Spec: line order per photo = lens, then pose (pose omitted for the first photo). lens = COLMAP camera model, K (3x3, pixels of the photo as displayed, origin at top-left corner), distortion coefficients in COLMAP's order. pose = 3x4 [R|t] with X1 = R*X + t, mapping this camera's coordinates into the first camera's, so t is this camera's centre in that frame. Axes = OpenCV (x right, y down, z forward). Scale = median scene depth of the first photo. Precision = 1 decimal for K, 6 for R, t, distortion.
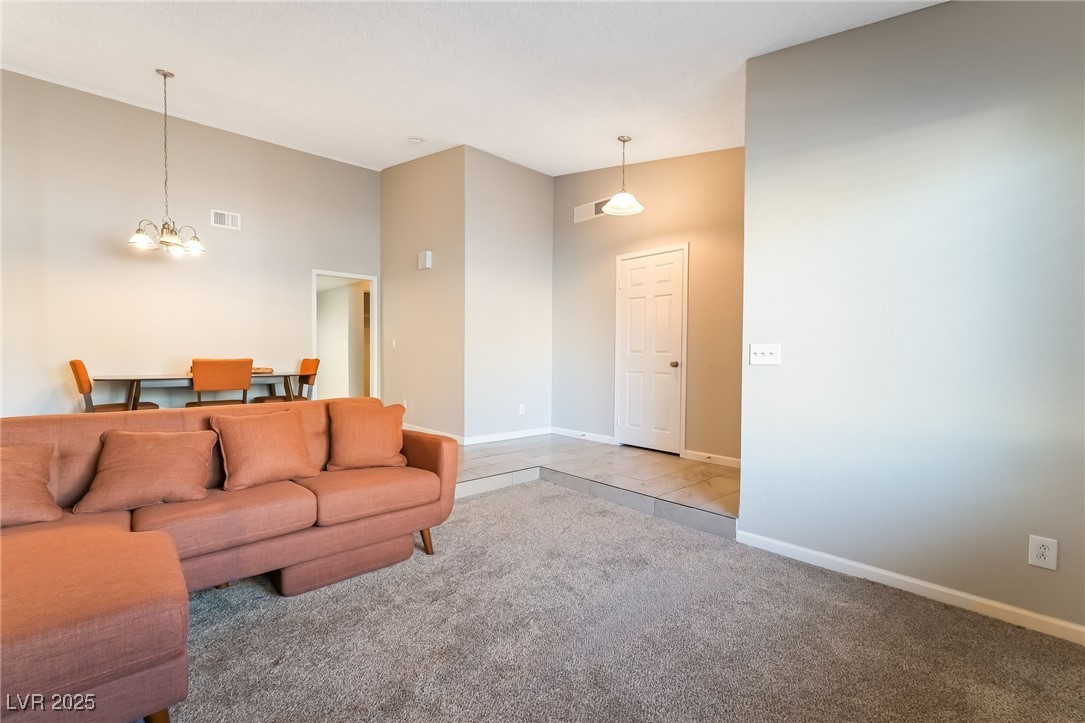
lens RADIAL K [[470.9, 0, 542.5], [0, 470.9, 361.5], [0, 0, 1]] dist [0.012961, 0.000149]
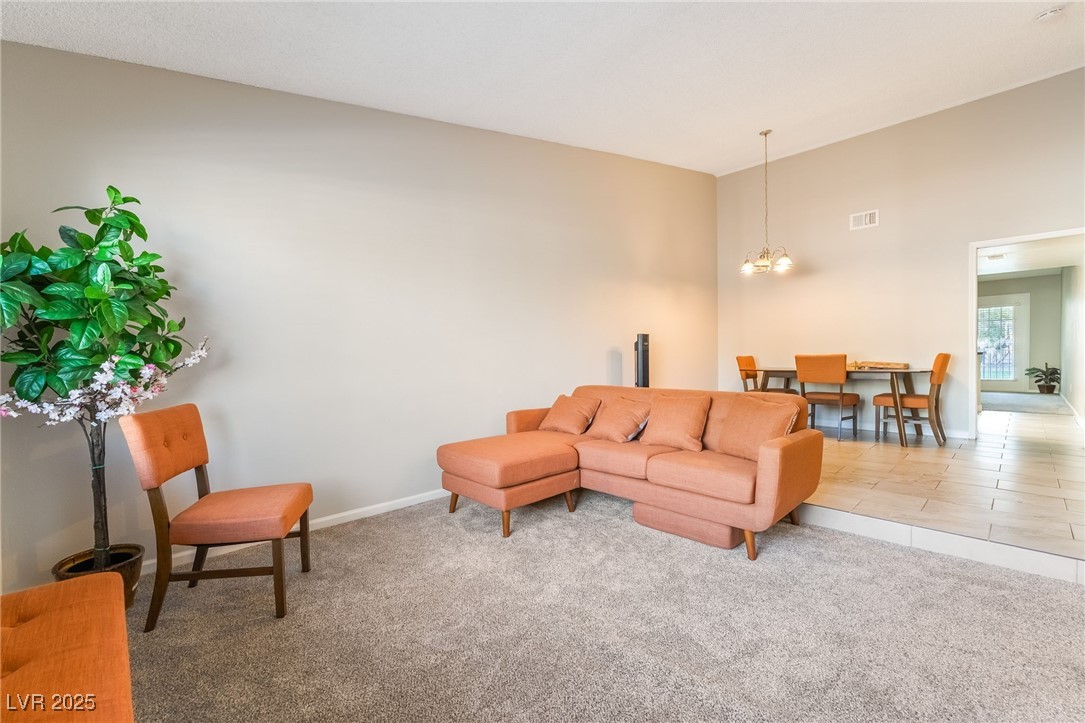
lens RADIAL K [[459.6, 0, 540.5], [0, 459.6, 365.9], [0, 0, 1]] dist [0.006685, -0.000119]
pose [[0.026424, 0.020012, -0.999450, 0.425281], [0.004563, 0.999787, 0.020140, -0.004049], [0.999640, -0.005093, 0.026327, 0.341762]]
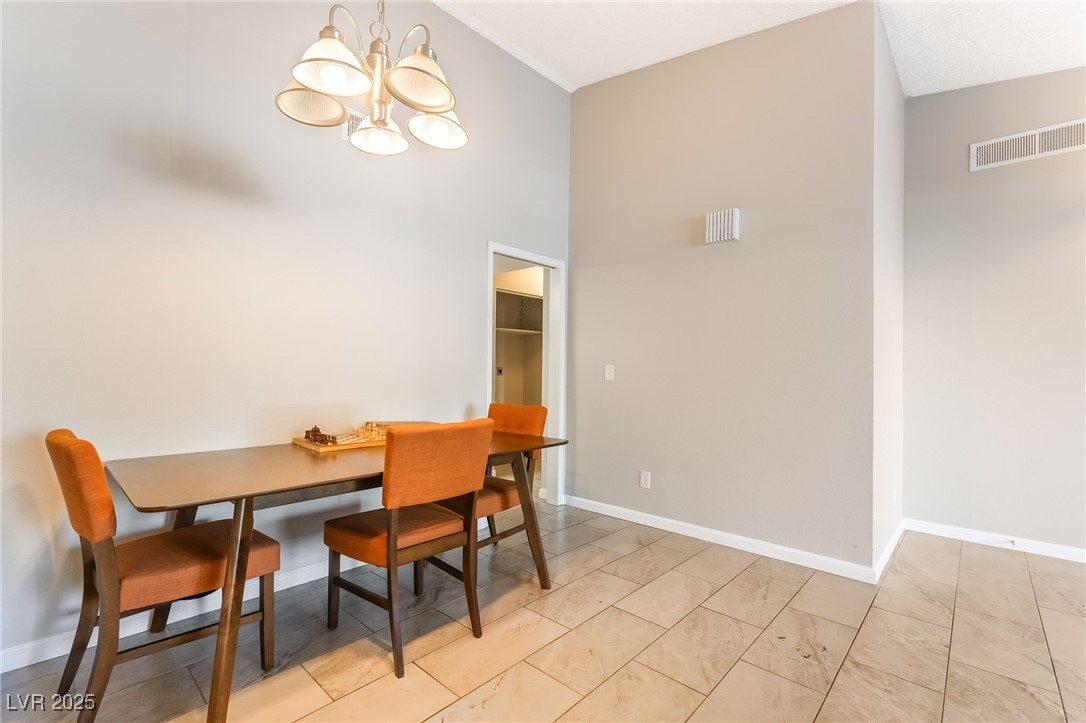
lens RADIAL K [[472.3, 0, 543.0], [0, 472.3, 361.5], [0, 0, 1]] dist [0.001726, -0.000068]
pose [[0.996255, 0.010884, 0.085774, -0.673311], [-0.007937, 0.999369, -0.034630, -0.049322], [-0.086097, 0.033820, 0.995713, 0.634745]]
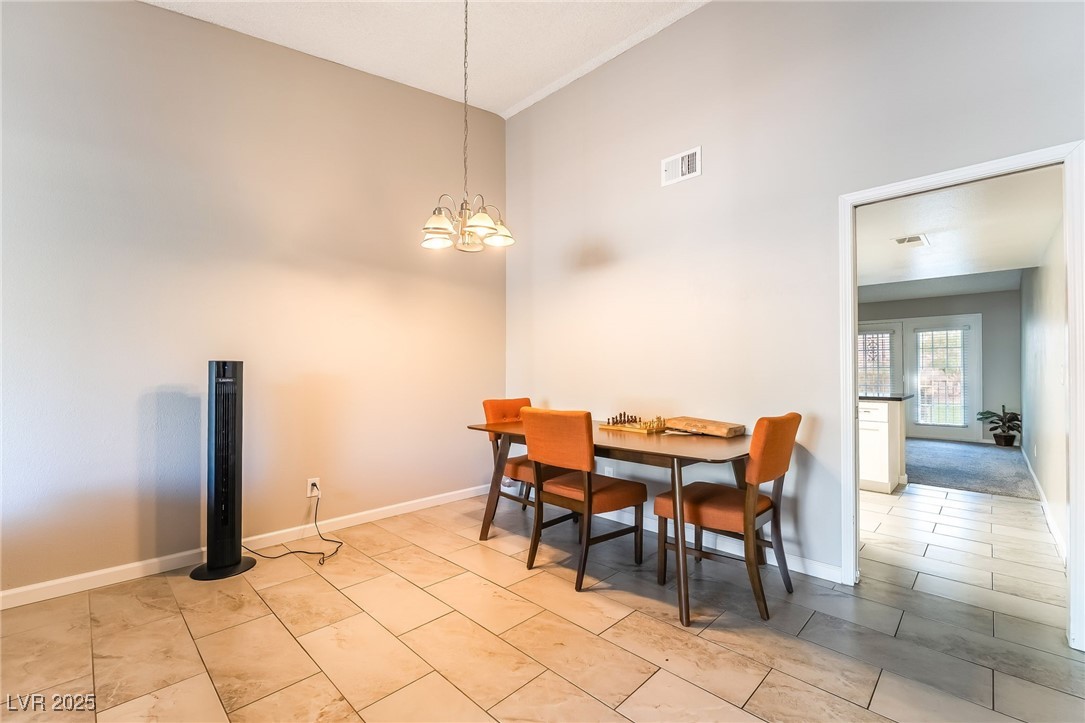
lens RADIAL K [[459.6, 0, 540.5], [0, 459.6, 365.9], [0, 0, 1]] dist [0.006685, -0.000119]
pose [[0.061775, -0.014881, -0.997979, -0.145326], [-0.015812, 0.999749, -0.015887, -0.052490], [0.997965, 0.016762, 0.061524, 1.029658]]
